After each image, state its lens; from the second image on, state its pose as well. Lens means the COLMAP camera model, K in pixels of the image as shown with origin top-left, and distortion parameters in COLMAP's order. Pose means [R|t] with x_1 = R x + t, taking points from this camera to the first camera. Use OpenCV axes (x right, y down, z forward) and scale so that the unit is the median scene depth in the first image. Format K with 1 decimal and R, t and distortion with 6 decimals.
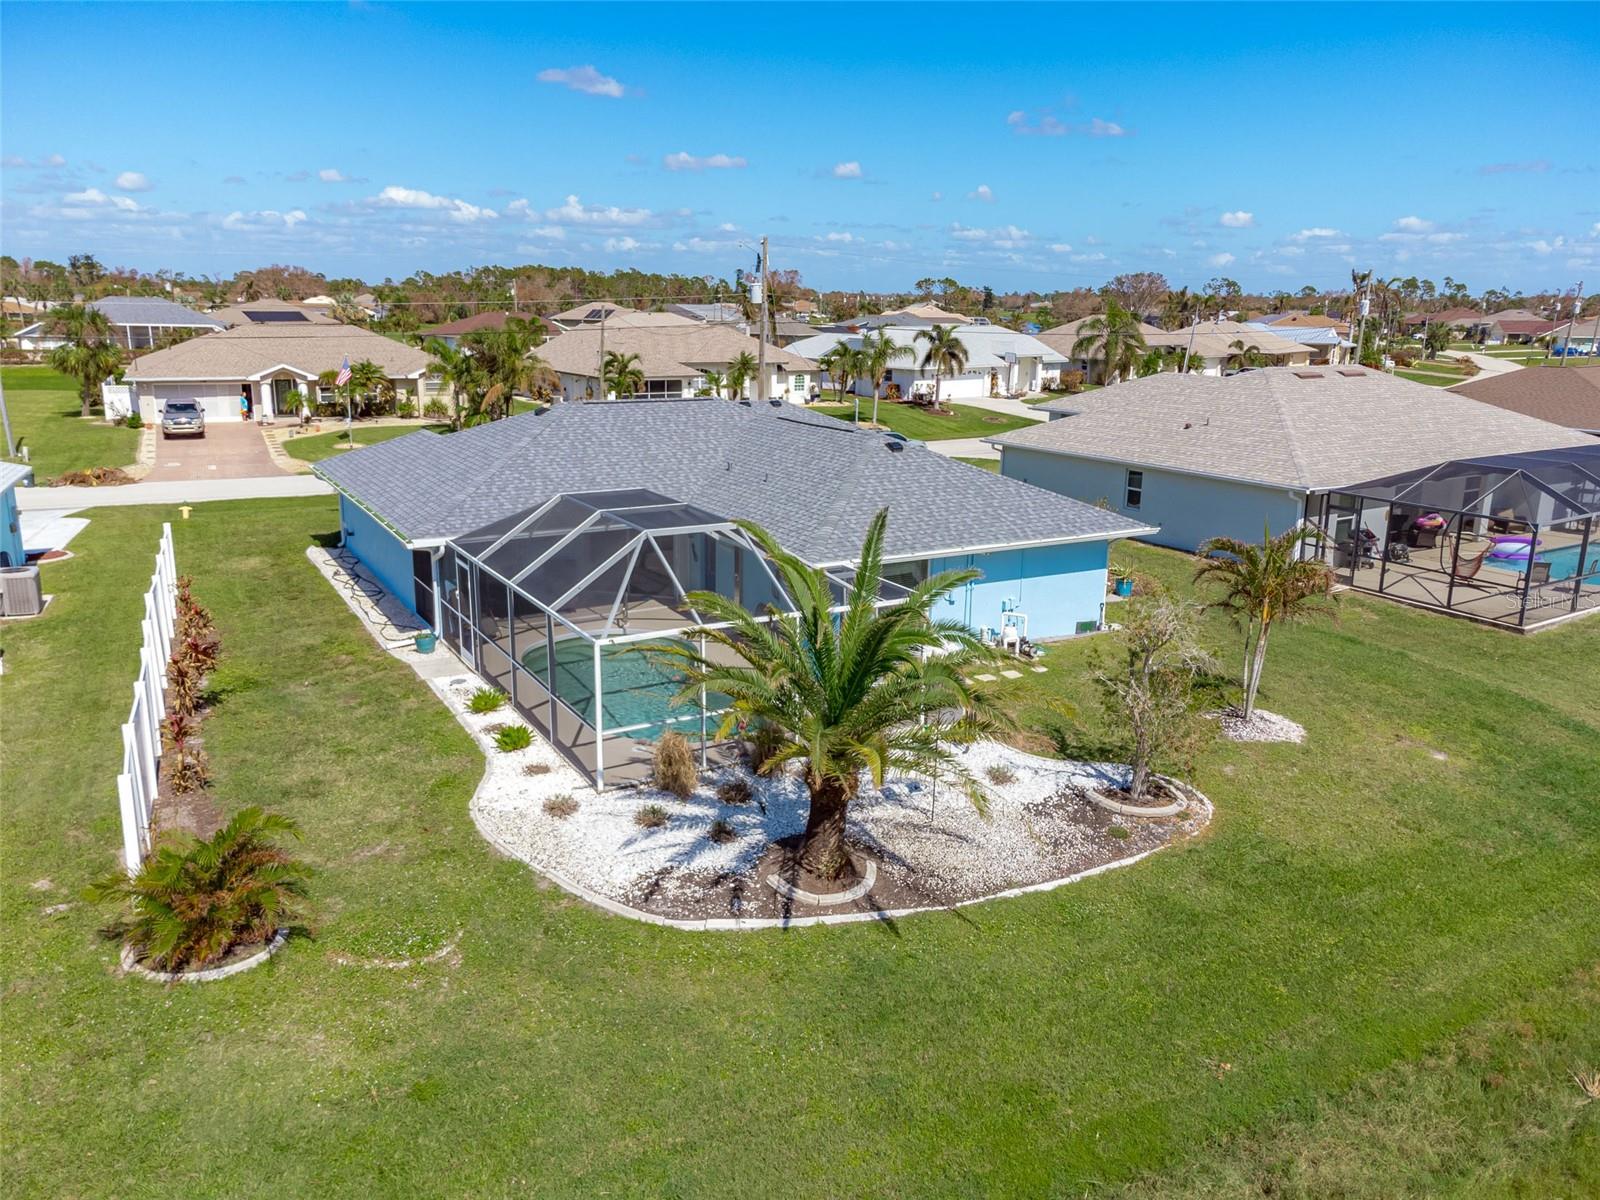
lens RADIAL K [[1135.8, 0, 745.1], [0, 1135.8, 595.9], [0, 0, 1]] dist [0.069401, -0.125040]
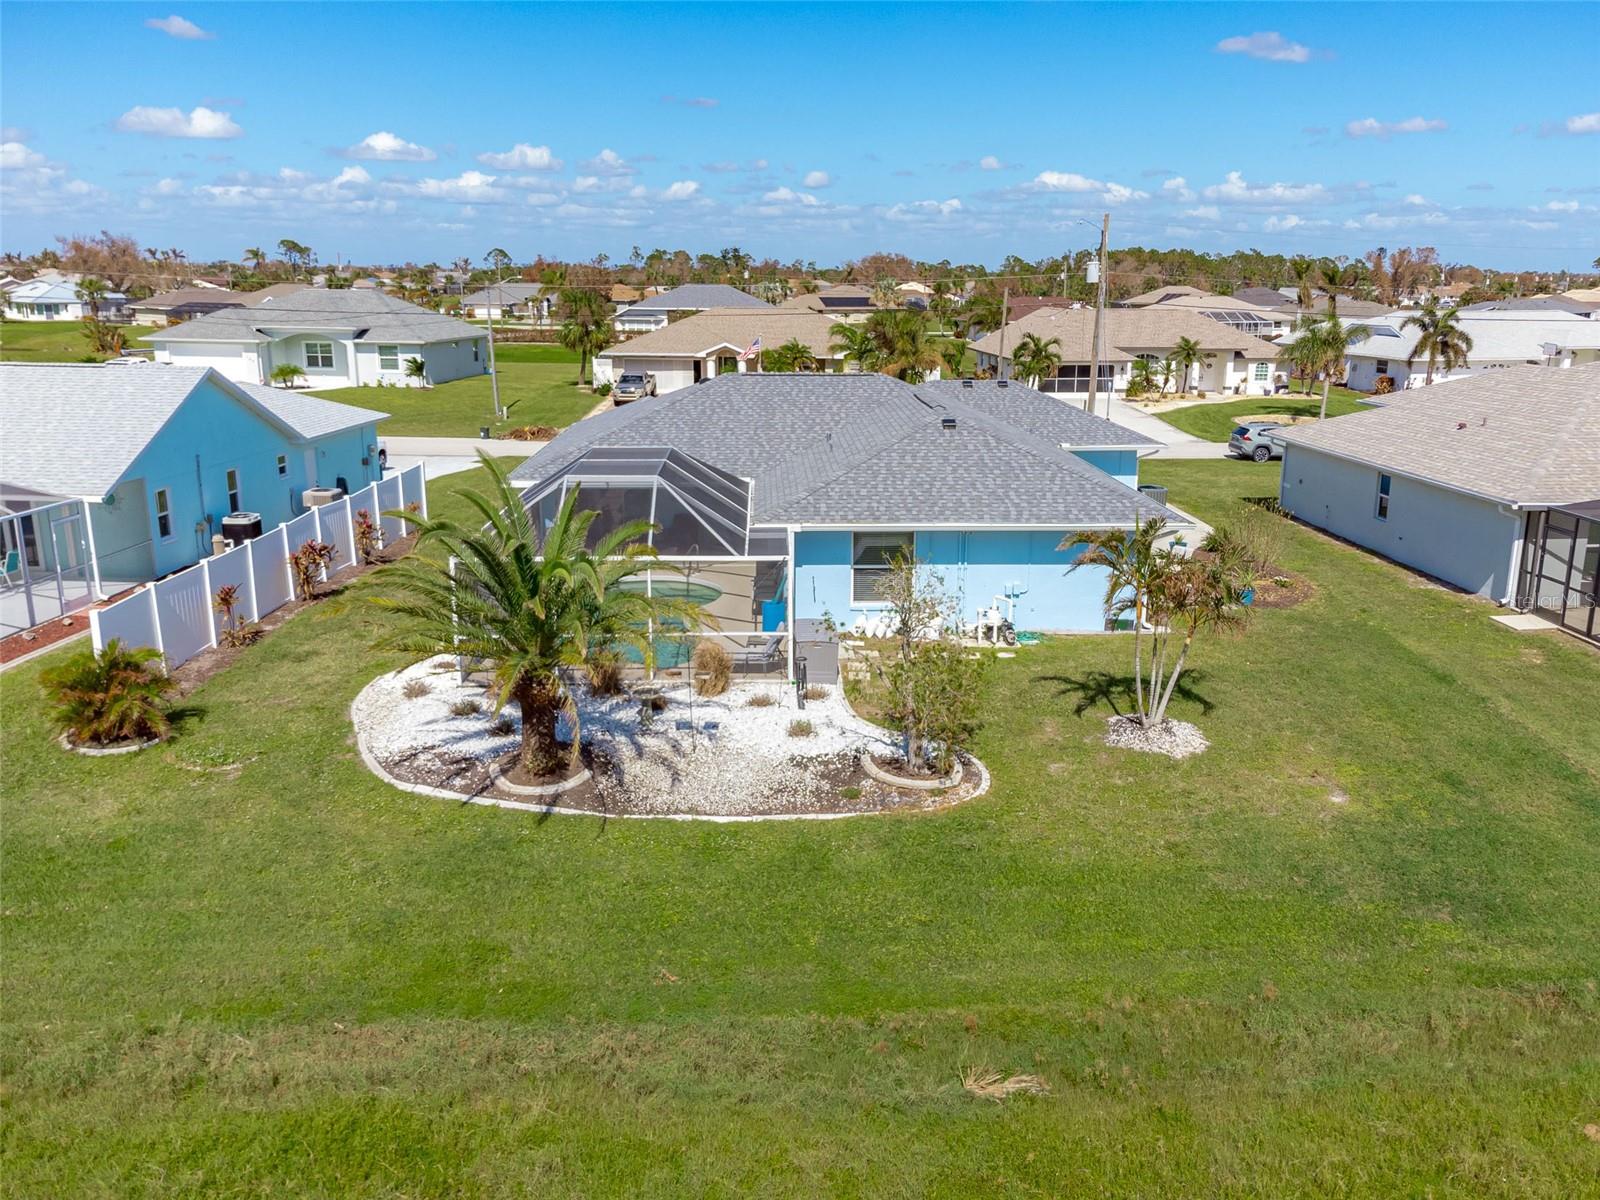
lens RADIAL K [[1135.8, 0, 745.1], [0, 1135.8, 595.9], [0, 0, 1]] dist [0.069401, -0.125040]
pose [[0.906947, 0.108307, -0.407083, 0.590315], [-0.103081, 0.994063, 0.034822, 0.004515], [0.408438, 0.010381, 0.912727, 0.024179]]
